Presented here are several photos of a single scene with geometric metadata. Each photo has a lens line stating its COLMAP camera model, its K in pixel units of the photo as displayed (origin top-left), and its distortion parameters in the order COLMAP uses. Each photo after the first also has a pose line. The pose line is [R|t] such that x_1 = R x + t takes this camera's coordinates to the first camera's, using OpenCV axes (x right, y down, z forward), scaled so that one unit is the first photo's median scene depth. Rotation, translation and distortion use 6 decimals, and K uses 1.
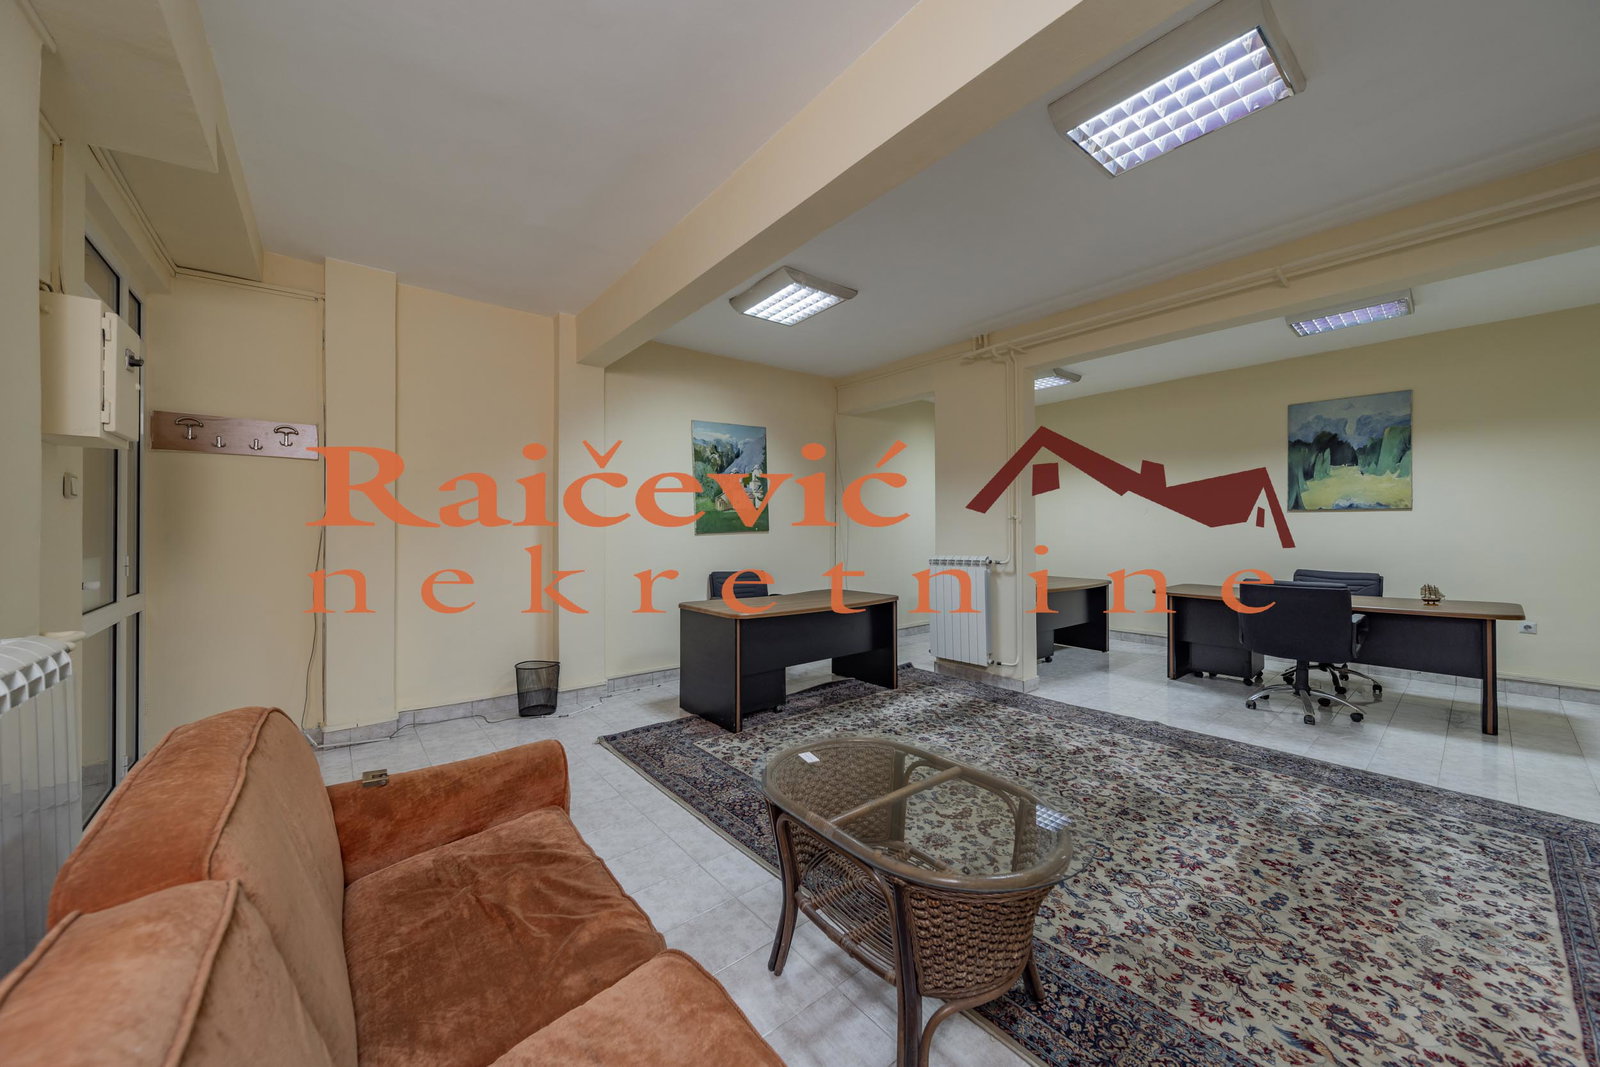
lens RADIAL K [[564.2, 0, 799.3], [0, 564.2, 528.2], [0, 0, 1]] dist [0.000541, -0.000944]
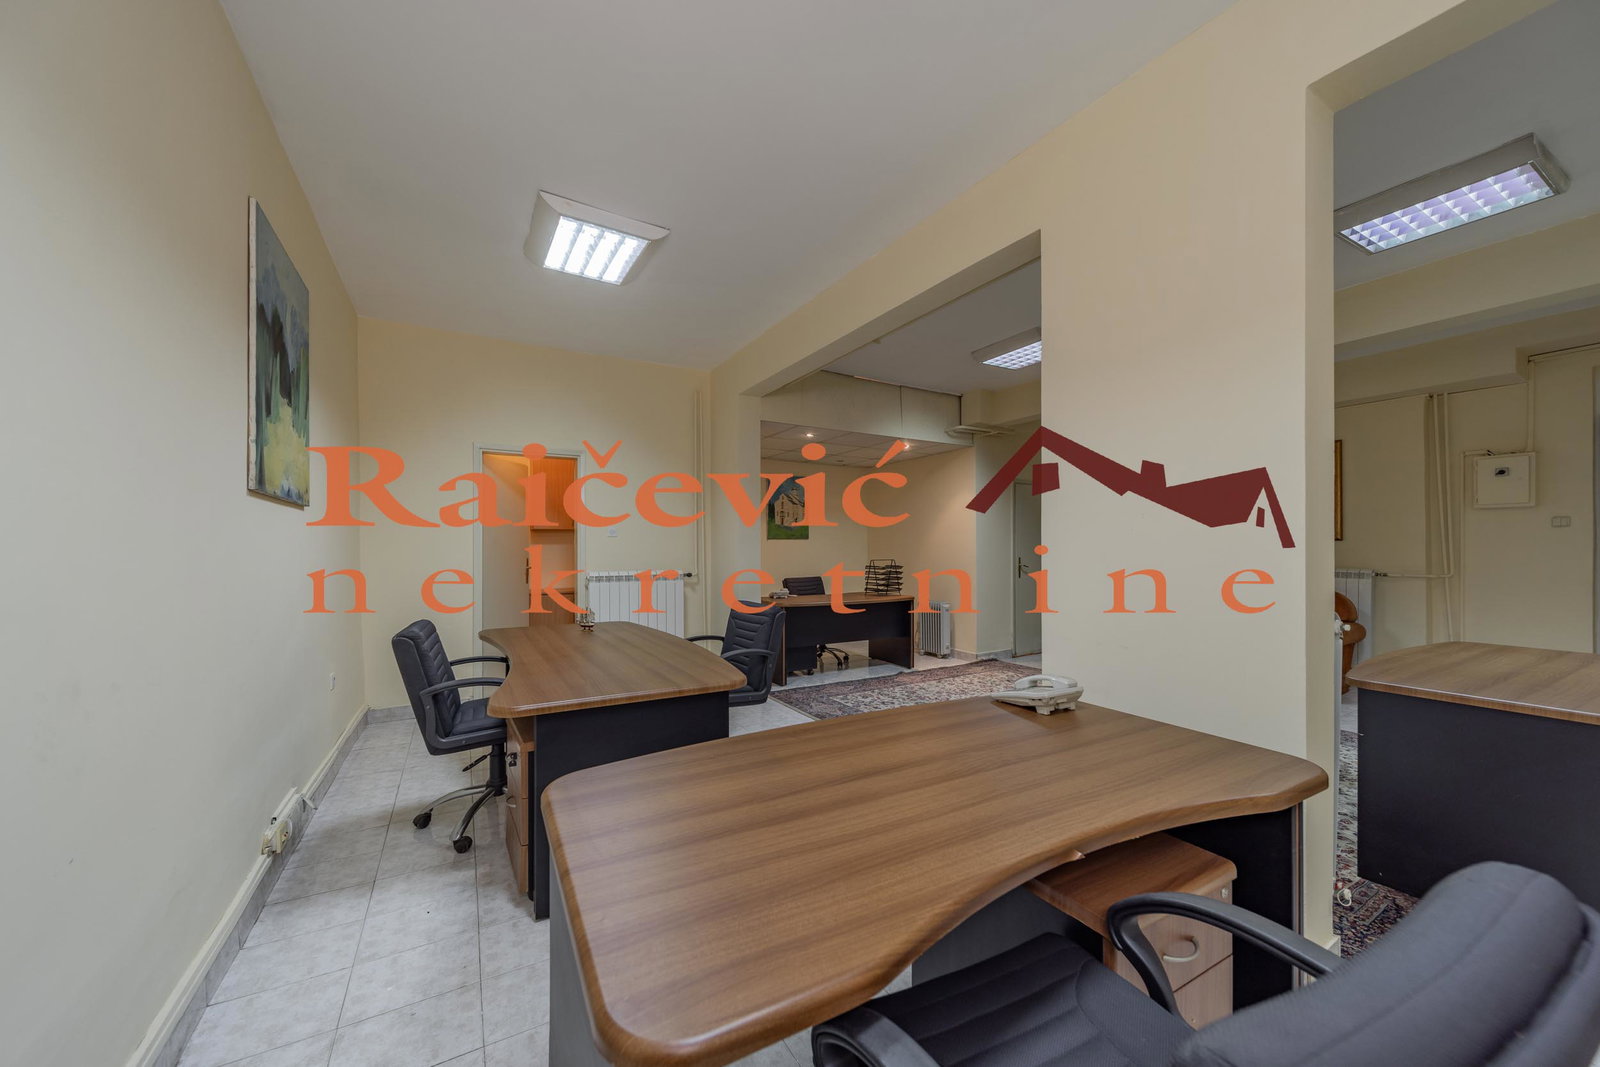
lens RADIAL K [[564.2, 0, 791.3], [0, 564.2, 546.2], [0, 0, 1]] dist [0.000541, -0.000944]
pose [[-0.985679, 0.005420, 0.168543, 0.717428], [0.003942, 0.999951, -0.009106, 0.016711], [-0.168584, -0.008312, -0.985652, 1.968014]]
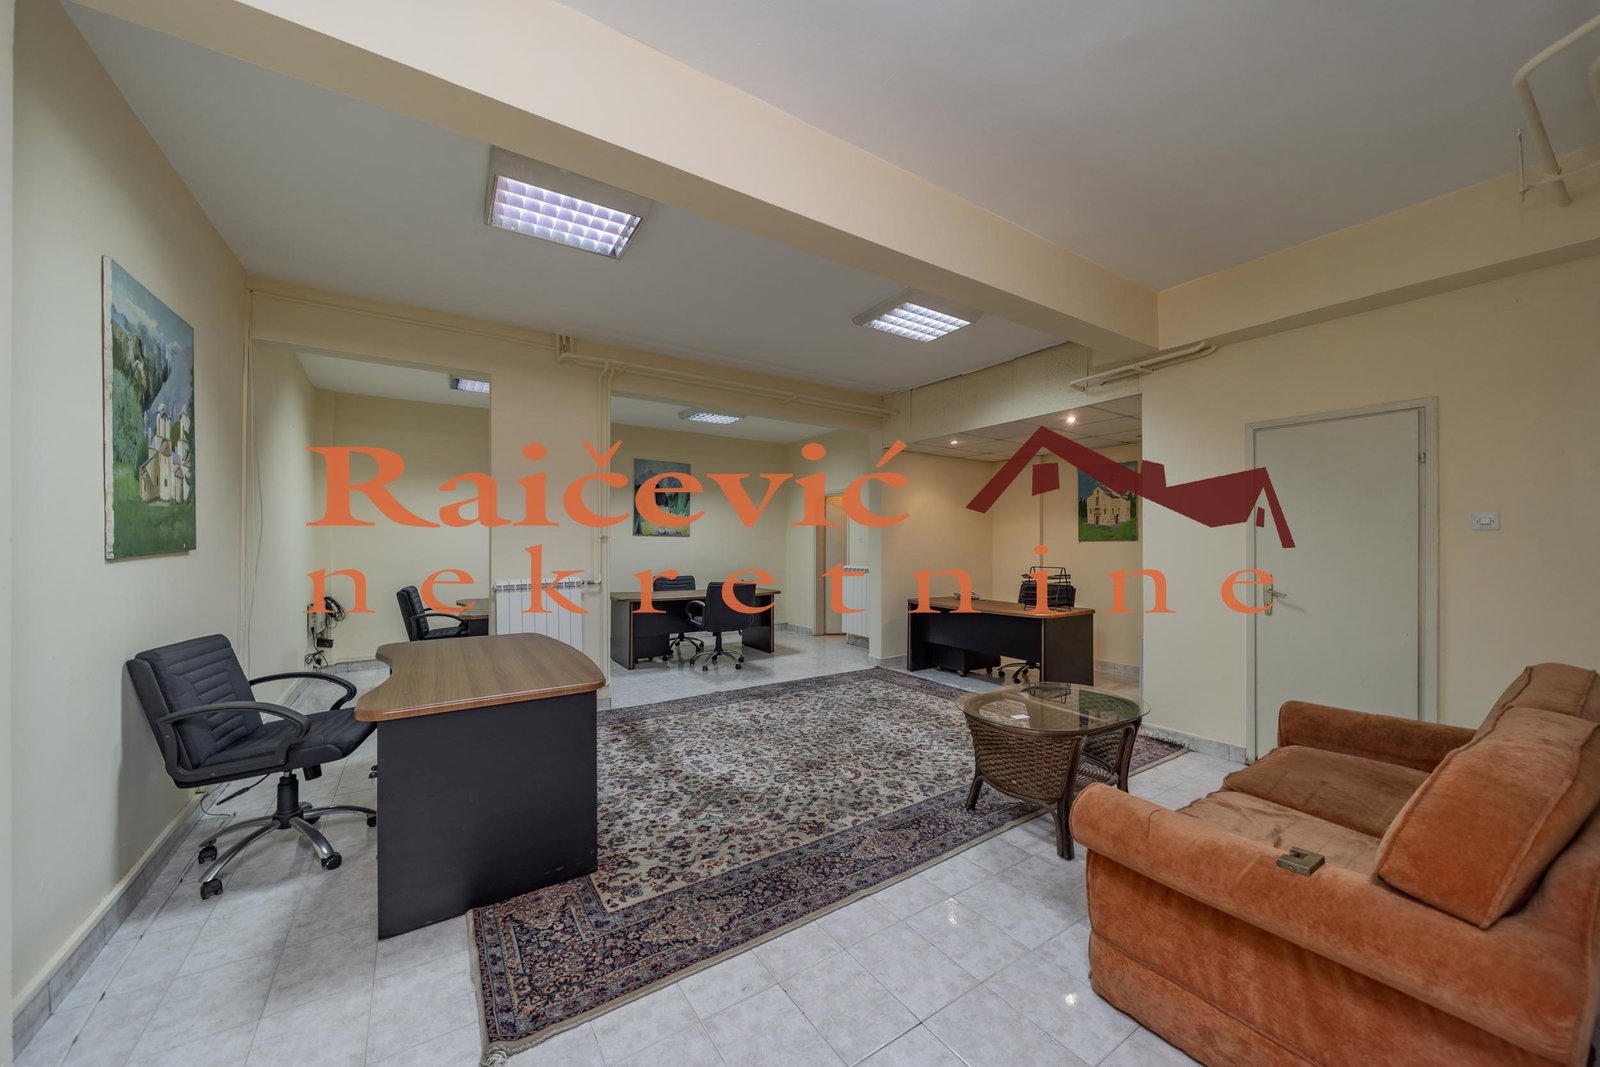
lens RADIAL K [[564.2, 0, 782.1], [0, 564.2, 545.0], [0, 0, 1]] dist [0.000541, -0.000944]
pose [[0.121250, 0.006636, 0.992600, -0.718113], [-0.005569, 0.999966, -0.006005, 0.001120], [-0.992606, -0.004800, 0.121283, 0.716378]]
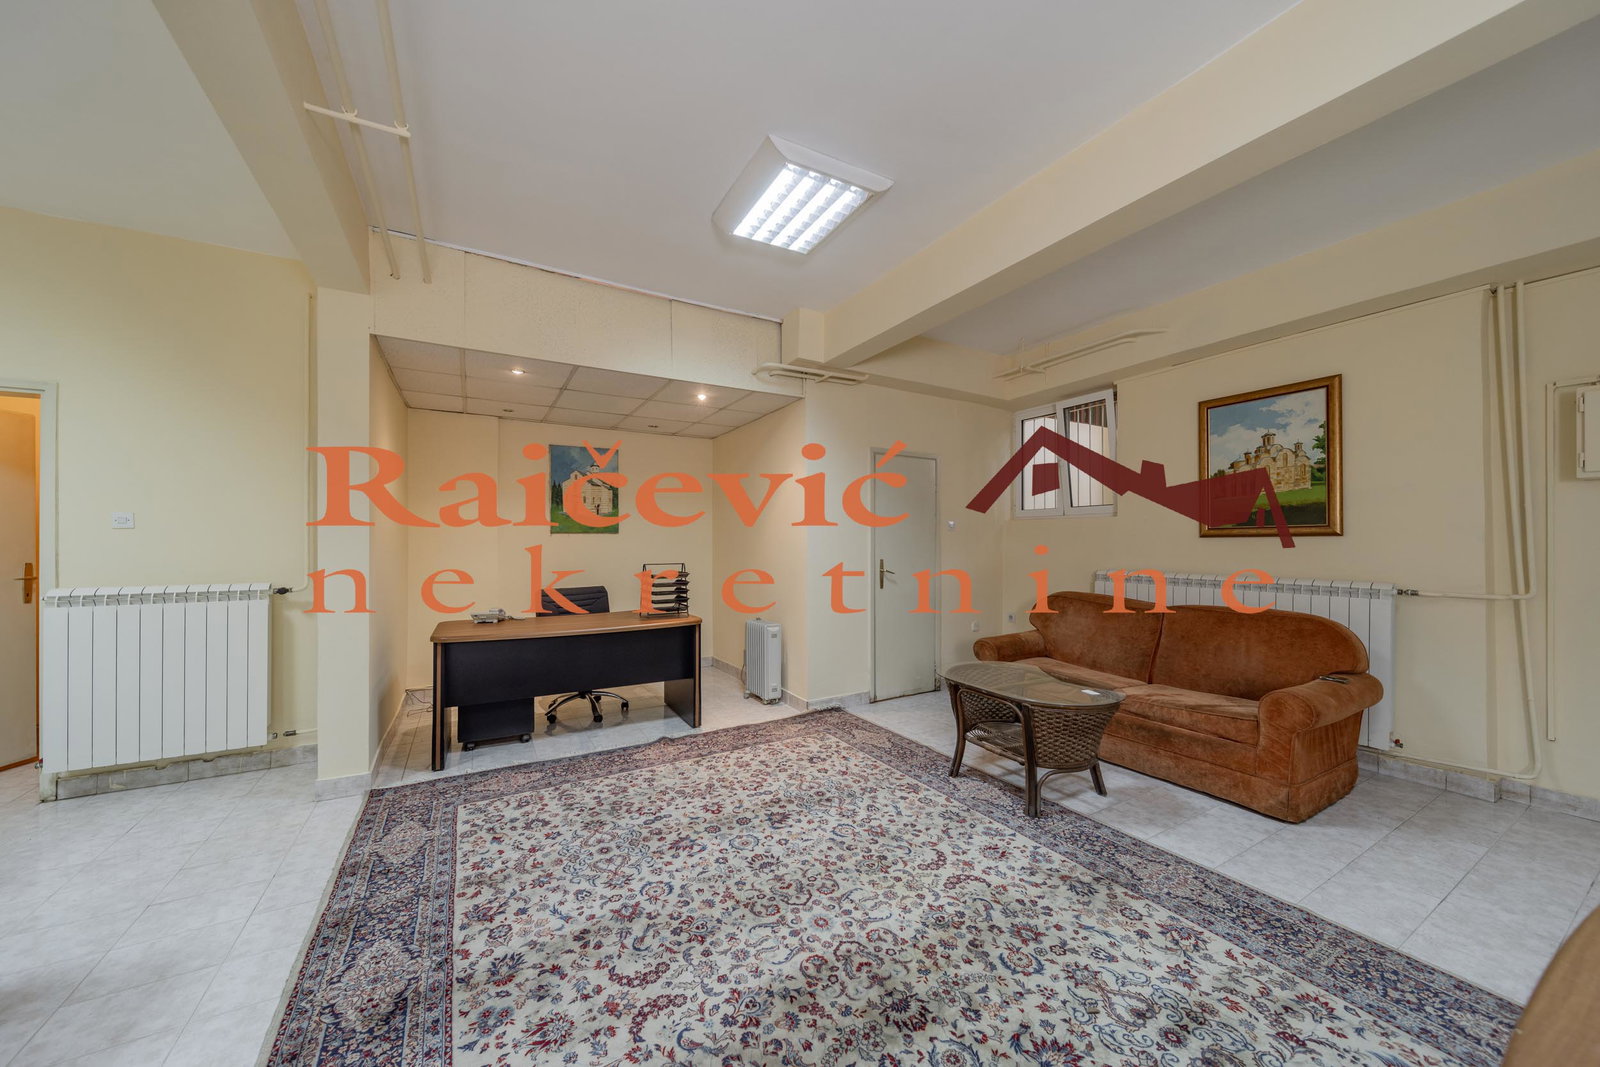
lens RADIAL K [[564.2, 0, 797.9], [0, 564.2, 541.4], [0, 0, 1]] dist [0.000541, -0.000944]
pose [[-0.985936, 0.005117, 0.167048, 0.270655], [0.004072, 0.999970, -0.006601, 0.006494], [-0.167076, -0.005828, -0.985927, 1.328839]]
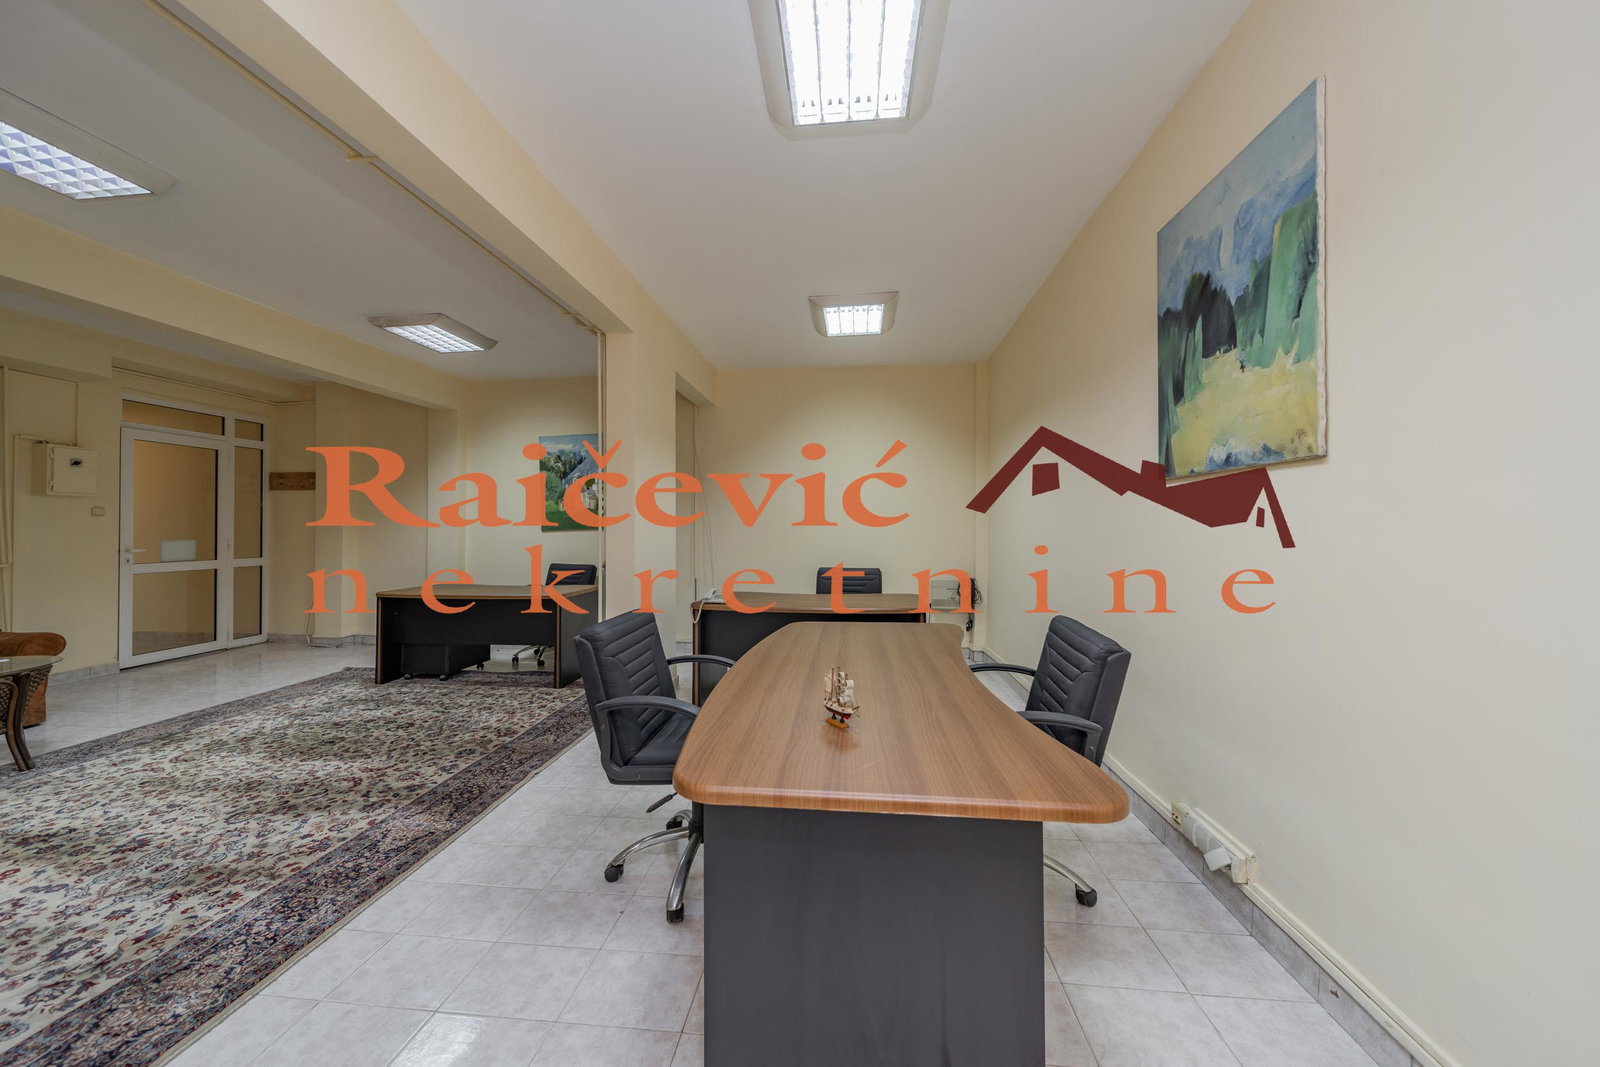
lens RADIAL K [[564.2, 0, 800.4], [0, 564.2, 522.5], [0, 0, 1]] dist [0.000541, -0.000944]
pose [[0.703216, -0.008243, -0.710928, 1.497682], [0.003749, 0.999962, -0.007886, 0.004745], [0.710966, 0.002881, 0.703221, 0.778362]]
